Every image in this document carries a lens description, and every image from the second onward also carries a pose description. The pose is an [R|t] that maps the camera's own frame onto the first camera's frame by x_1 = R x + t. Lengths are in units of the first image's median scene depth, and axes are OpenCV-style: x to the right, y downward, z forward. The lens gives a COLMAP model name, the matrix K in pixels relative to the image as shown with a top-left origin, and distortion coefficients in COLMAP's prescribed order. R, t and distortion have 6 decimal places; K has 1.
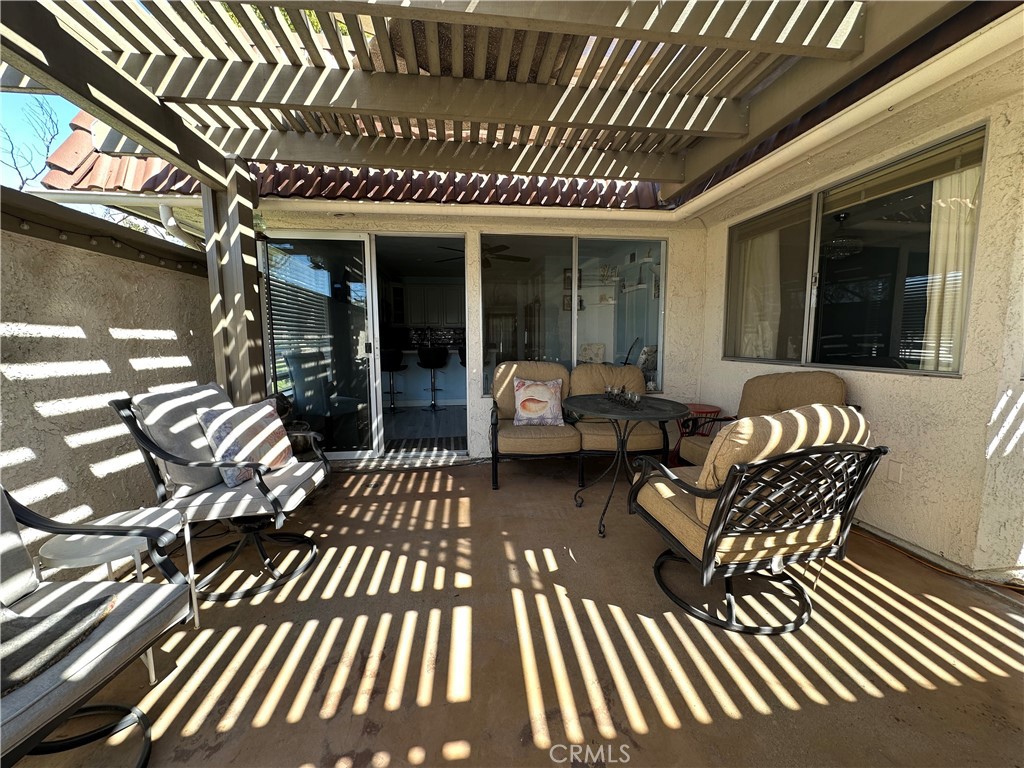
lens RADIAL K [[407.3, 0, 508.6], [0, 407.3, 382.0], [0, 0, 1]] dist [-0.004183, 0.000413]
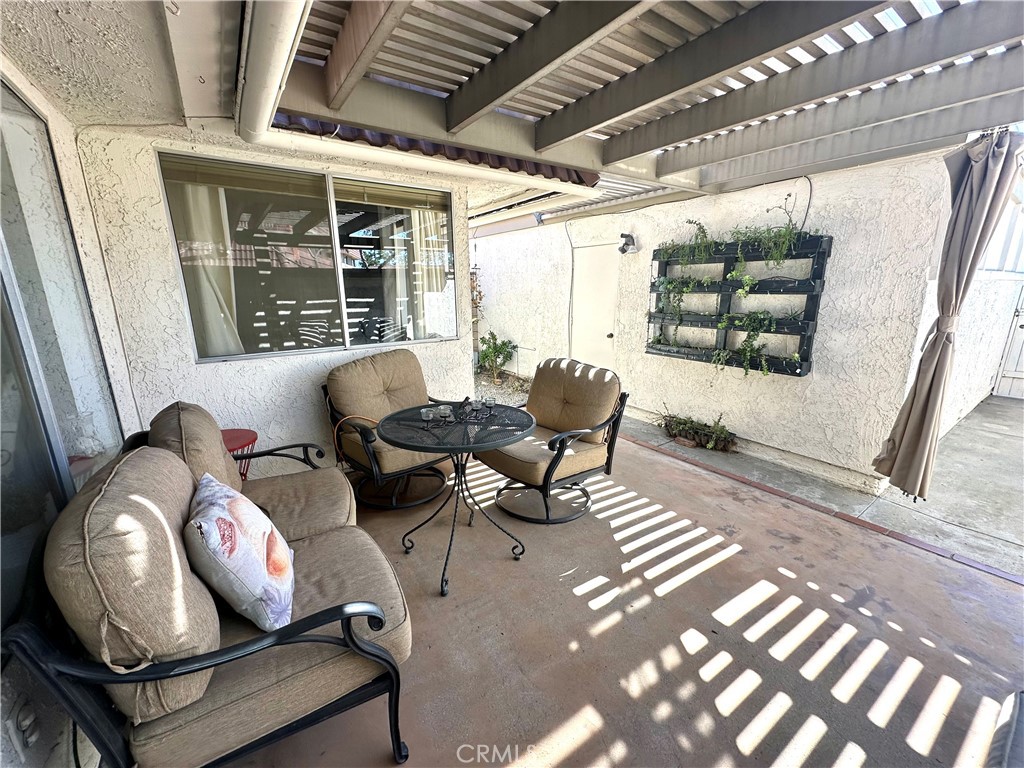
lens RADIAL K [[407.3, 0, 507.8], [0, 407.3, 383.5], [0, 0, 1]] dist [-0.004183, 0.000413]
pose [[-0.464142, -0.198259, 0.863288, -0.572440], [0.103157, 0.955897, 0.274989, -0.298775], [-0.879733, 0.216688, -0.423220, 1.633406]]
